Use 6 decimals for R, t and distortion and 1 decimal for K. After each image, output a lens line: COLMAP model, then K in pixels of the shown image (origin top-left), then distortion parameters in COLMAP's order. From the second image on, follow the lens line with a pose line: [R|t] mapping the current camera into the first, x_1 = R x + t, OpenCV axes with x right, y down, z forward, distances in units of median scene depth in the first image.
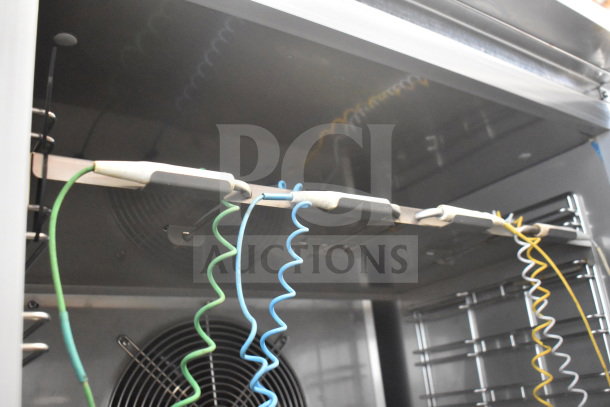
lens RADIAL K [[602.6, 0, 304.7], [0, 602.6, 203.9], [0, 0, 1]] dist [-0.107198, 0.000000]
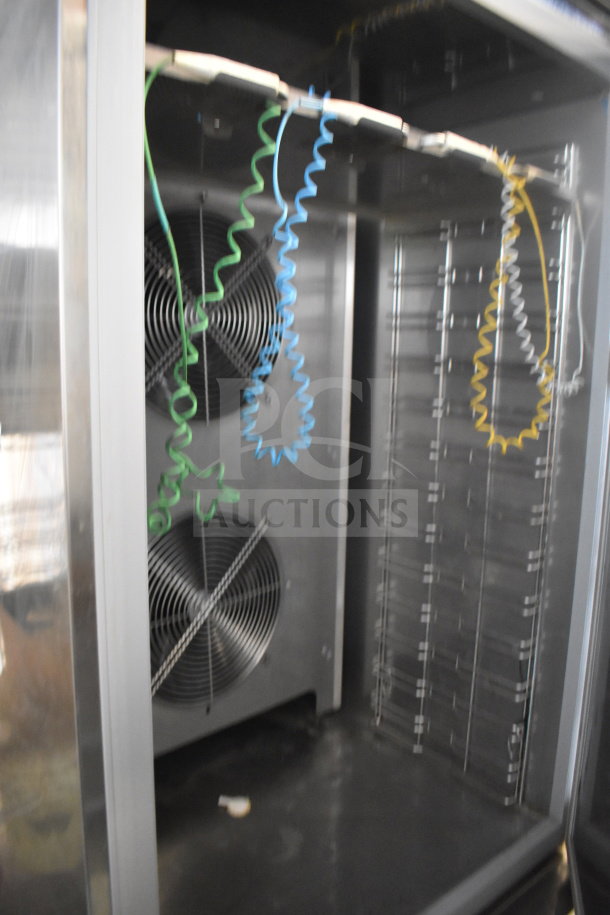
lens RADIAL K [[713.4, 0, 310.2], [0, 713.4, 458.9], [0, 0, 1]] dist [-0.077814, -0.004835]
pose [[0.986309, 0.118767, 0.114404, -0.077920], [-0.158315, 0.876131, 0.455337, -0.017363], [-0.046154, -0.467215, 0.882938, -0.338983]]
